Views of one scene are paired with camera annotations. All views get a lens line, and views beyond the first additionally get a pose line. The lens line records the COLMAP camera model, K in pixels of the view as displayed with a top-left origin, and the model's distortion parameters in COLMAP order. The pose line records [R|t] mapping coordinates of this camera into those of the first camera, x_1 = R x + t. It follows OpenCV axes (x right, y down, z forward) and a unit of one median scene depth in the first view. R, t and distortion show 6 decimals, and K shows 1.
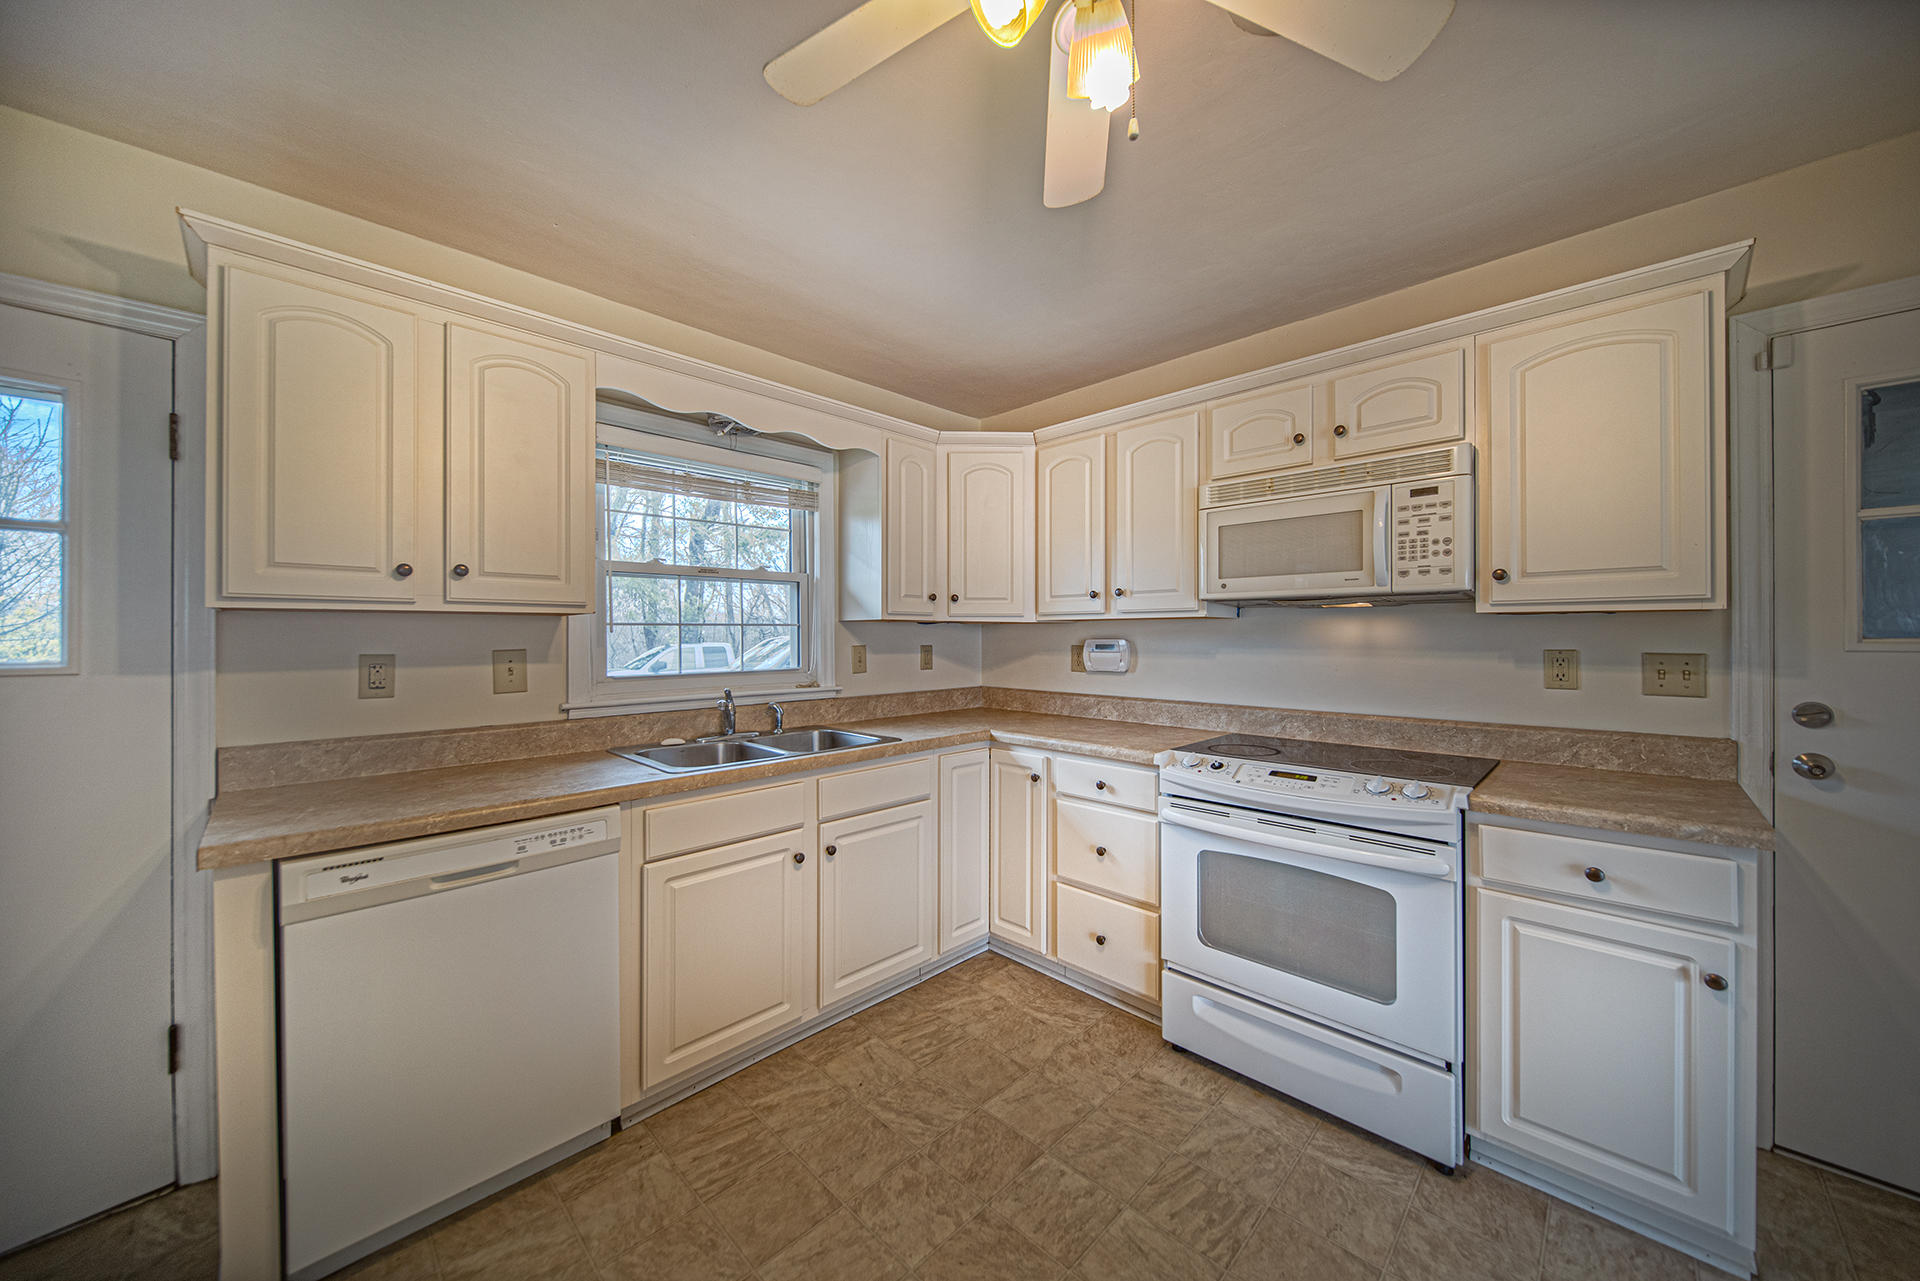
lens RADIAL K [[675.0, 0, 955.8], [0, 675.0, 635.1], [0, 0, 1]] dist [-0.001321, -0.000458]
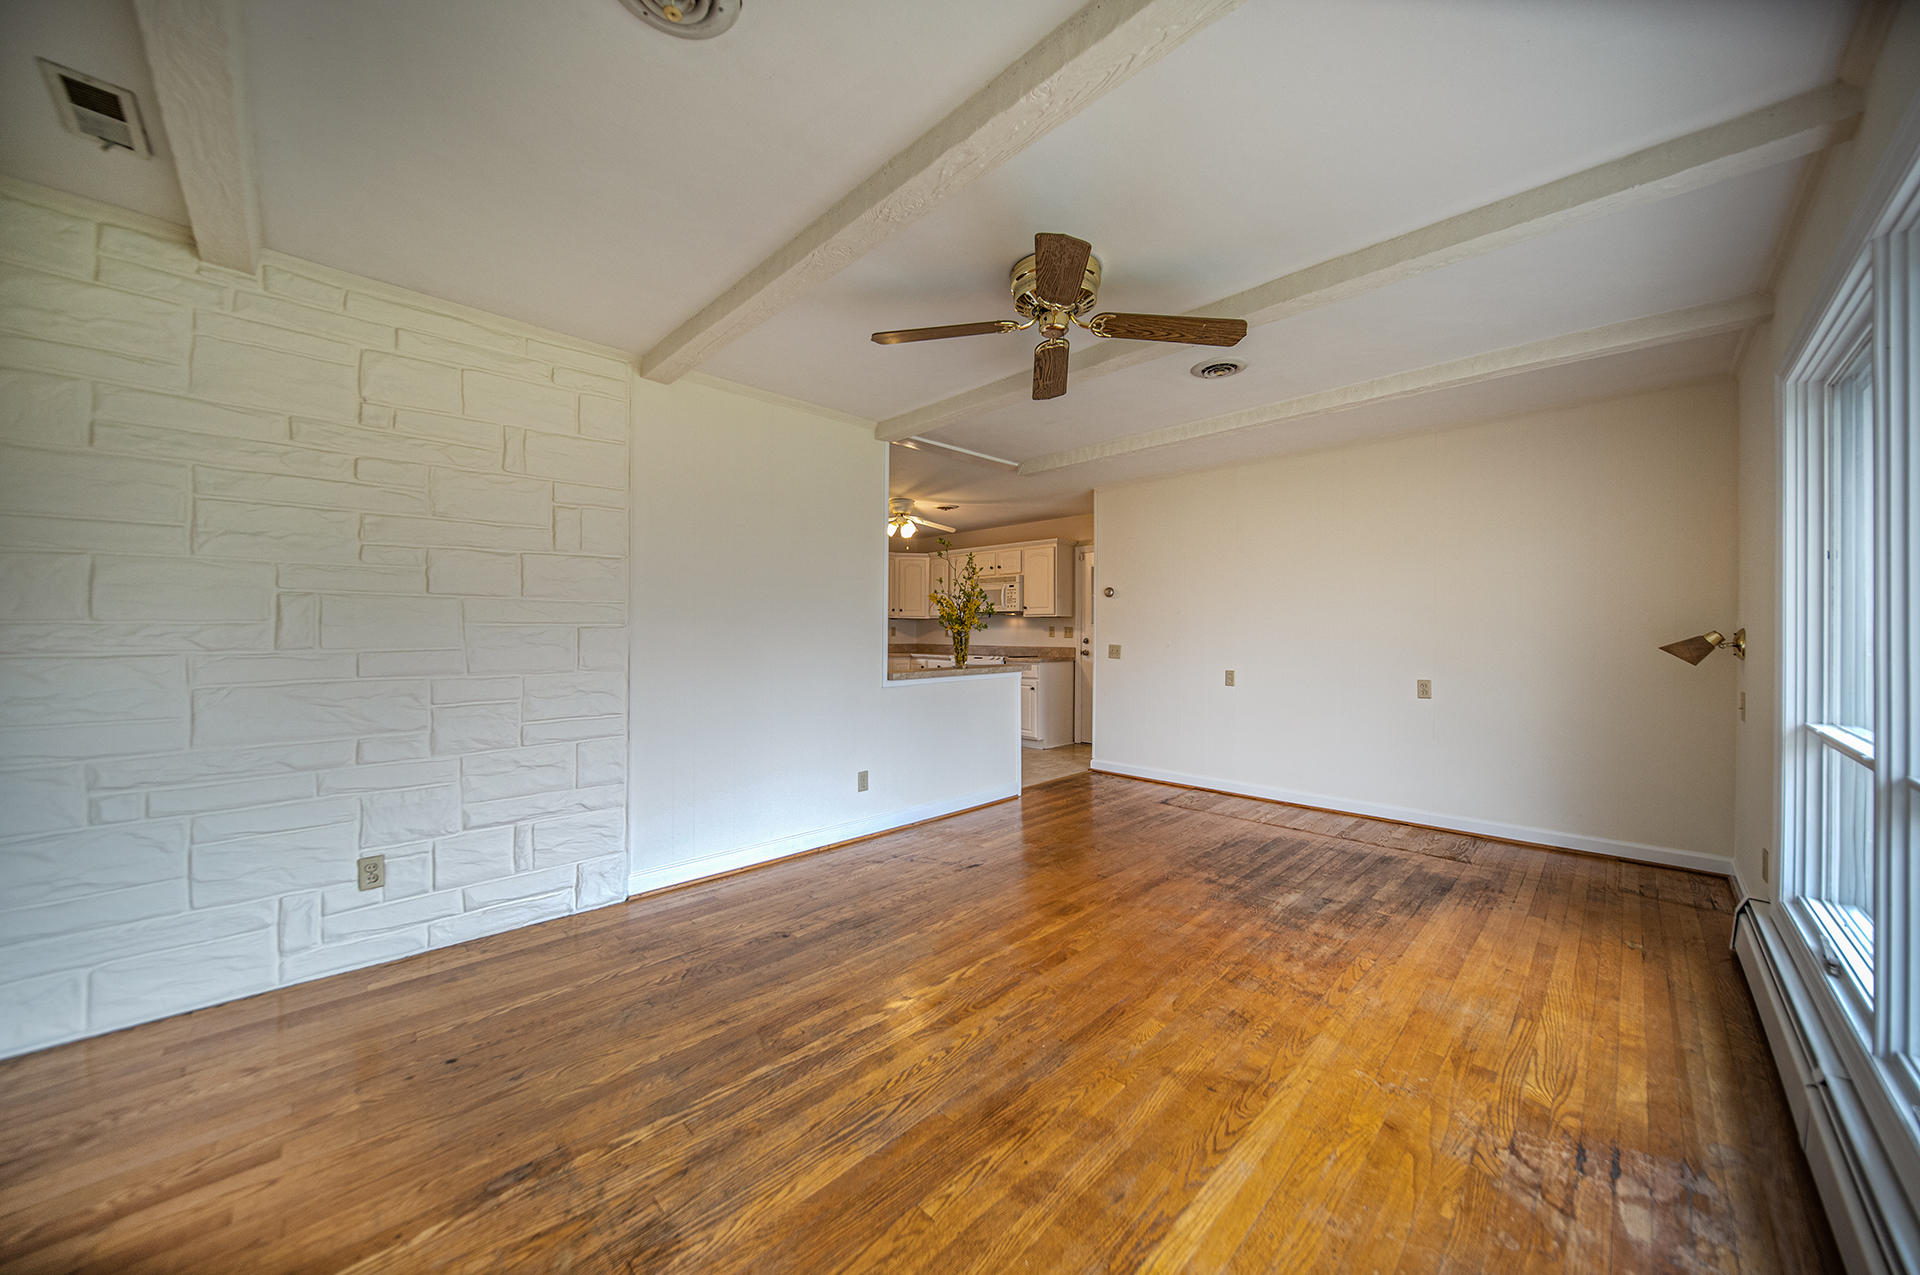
lens RADIAL K [[679.8, 0, 954.0], [0, 679.8, 638.8], [0, 0, 1]] dist [-0.001008, -0.000127]
pose [[0.999897, 0.008699, -0.011436, 0.394388], [-0.008611, 0.999933, 0.007700, 0.066533], [0.011502, -0.007601, 0.999905, -2.912174]]
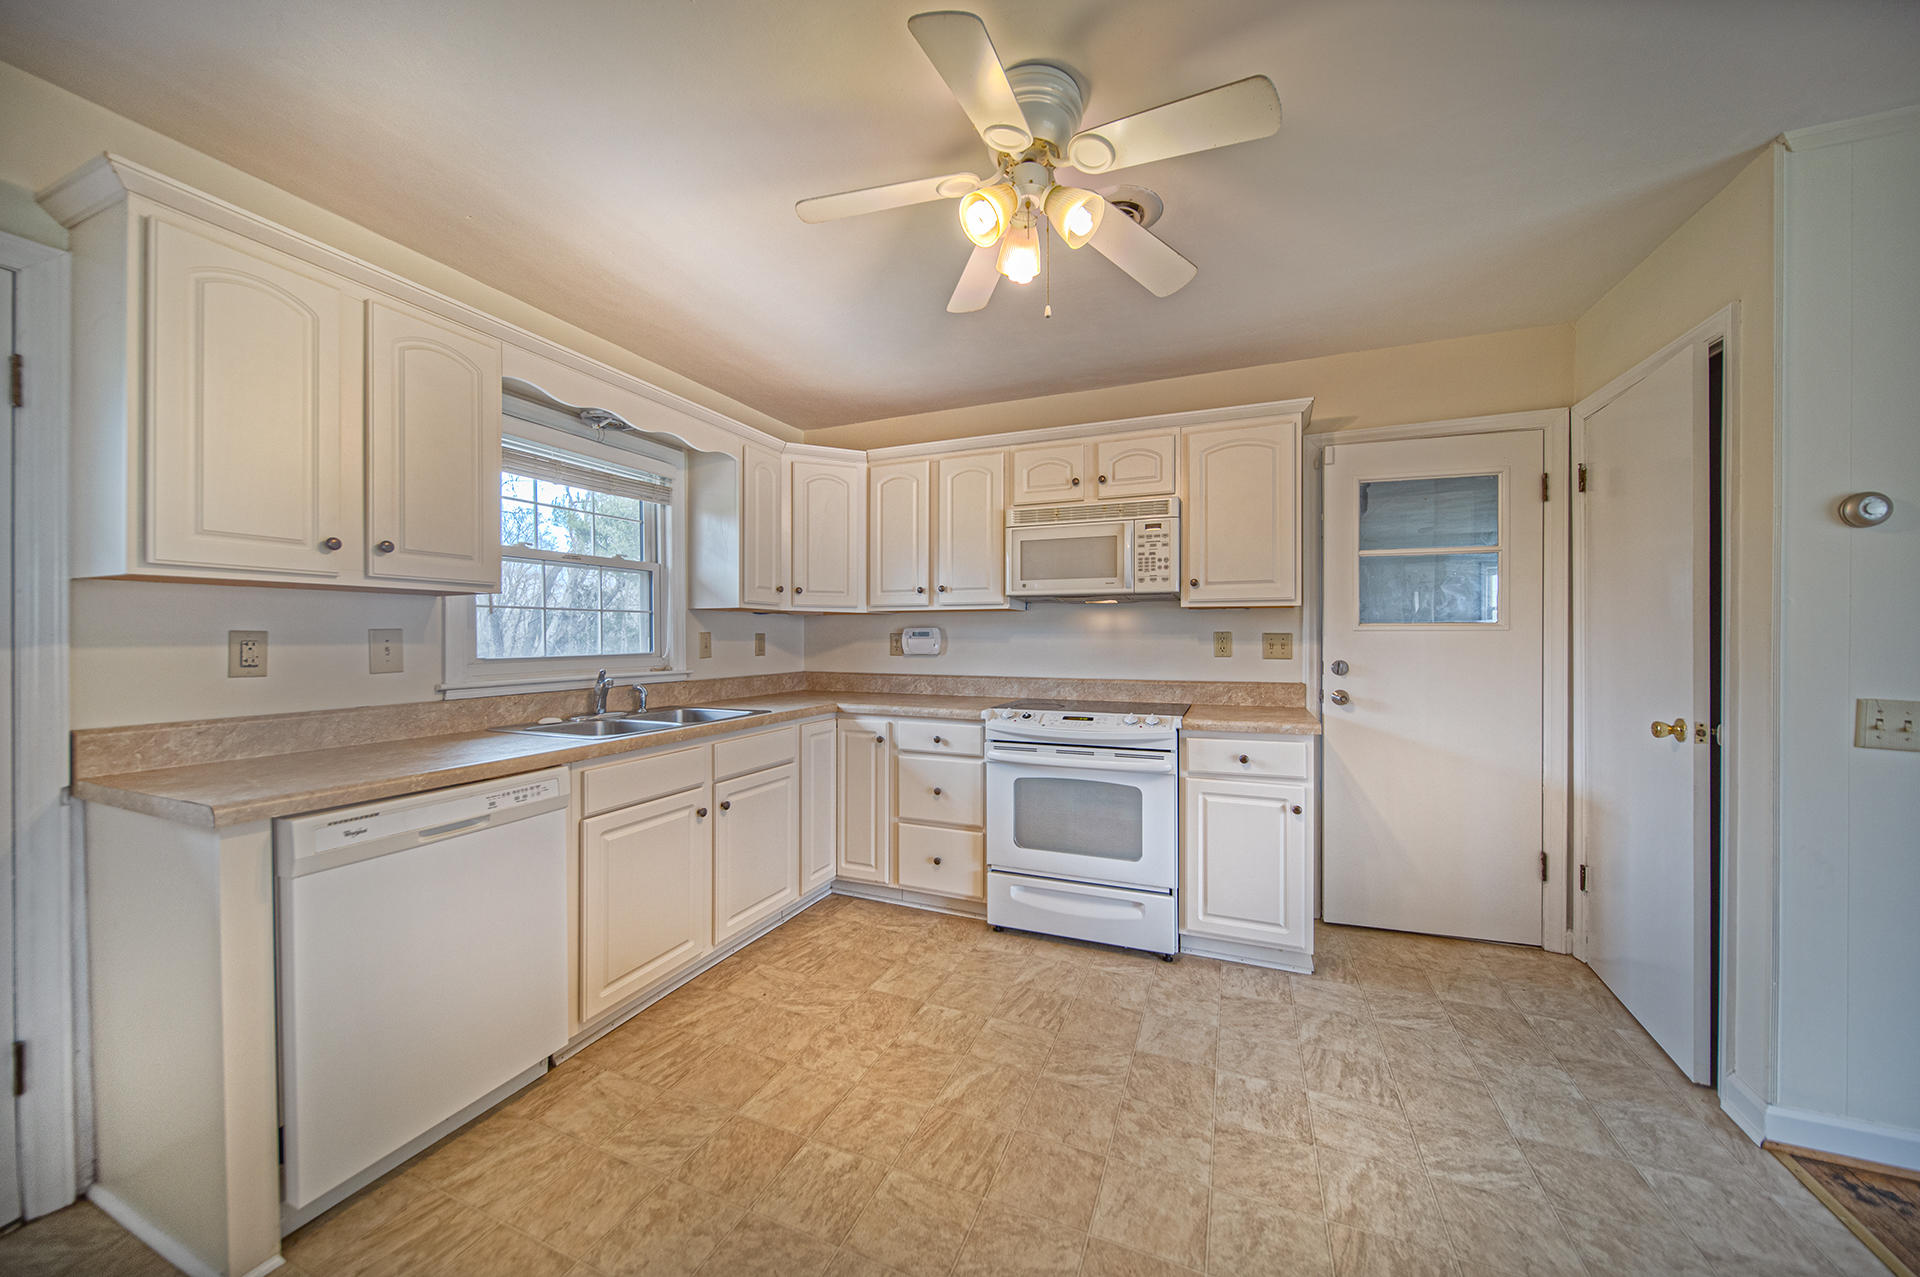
lens RADIAL K [[679.8, 0, 954.0], [0, 679.8, 639.8], [0, 0, 1]] dist [-0.001008, -0.000127]
pose [[0.926739, -0.000857, 0.375706, -0.283774], [-0.000986, 0.999988, 0.004713, 0.033942], [-0.375706, -0.004738, 0.926727, -0.238135]]
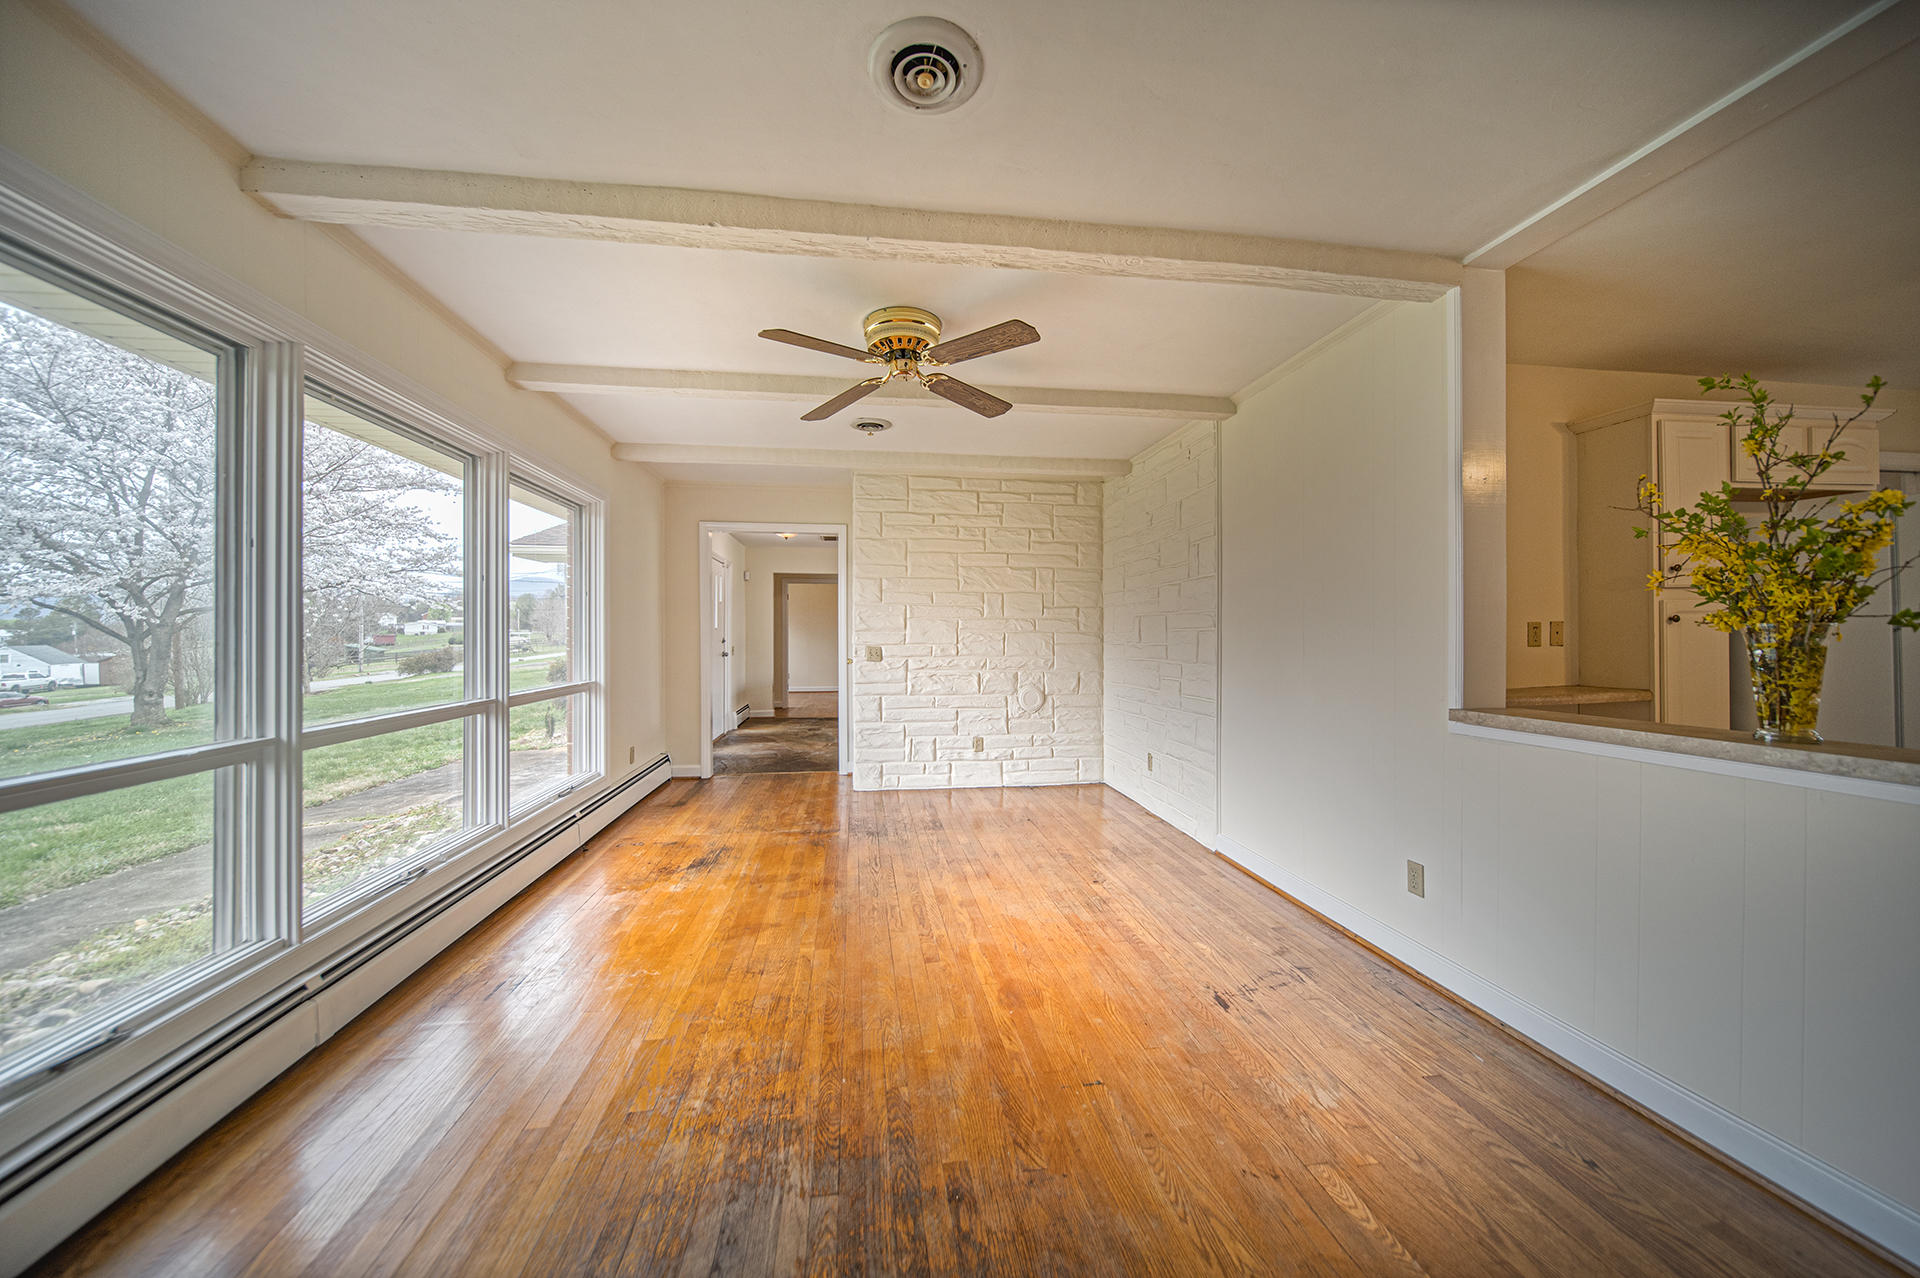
lens RADIAL K [[679.8, 0, 954.0], [0, 679.8, 640.3], [0, 0, 1]] dist [-0.001008, -0.000127]
pose [[-0.609282, 0.009811, -0.792893, 1.635266], [0.003299, 0.999946, 0.009838, 0.062595], [0.792947, 0.003378, -0.609282, -0.719502]]
